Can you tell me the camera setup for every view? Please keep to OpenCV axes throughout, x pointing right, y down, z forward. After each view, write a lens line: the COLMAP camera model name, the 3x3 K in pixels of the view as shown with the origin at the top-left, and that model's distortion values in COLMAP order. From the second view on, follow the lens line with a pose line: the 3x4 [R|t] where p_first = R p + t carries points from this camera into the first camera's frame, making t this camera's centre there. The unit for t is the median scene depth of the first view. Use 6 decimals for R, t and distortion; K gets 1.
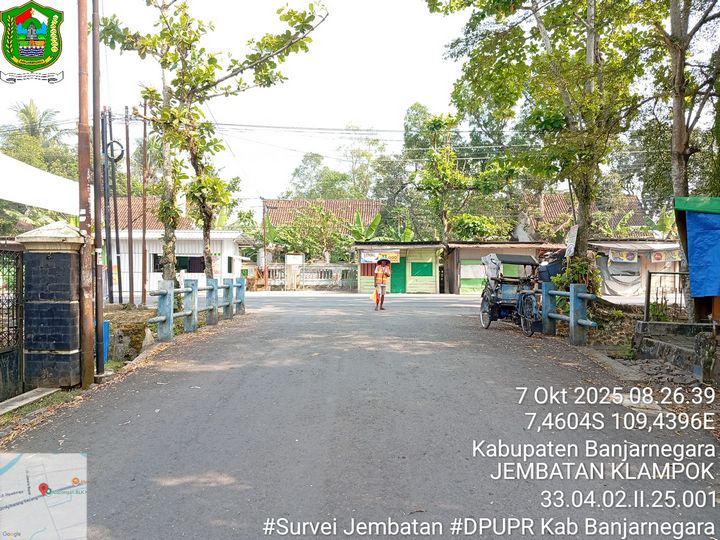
lens RADIAL K [[547.4, 0, 361.3], [0, 547.4, 271.1], [0, 0, 1]] dist [-0.012158, -0.020474]
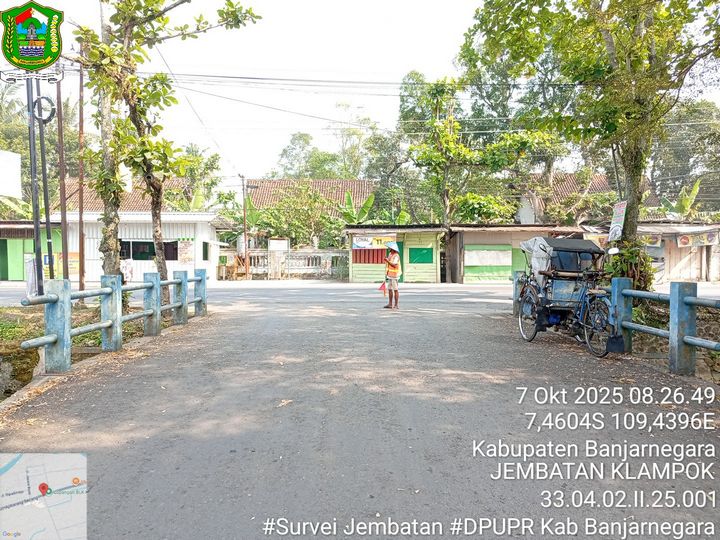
lens RADIAL K [[547.4, 0, 357.2], [0, 547.4, 267.7], [0, 0, 1]] dist [-0.012158, -0.020474]
pose [[0.999950, -0.003227, 0.009493, -0.003127], [0.003021, 0.999762, 0.021590, -0.004525], [-0.009561, -0.021560, 0.999722, 0.158719]]
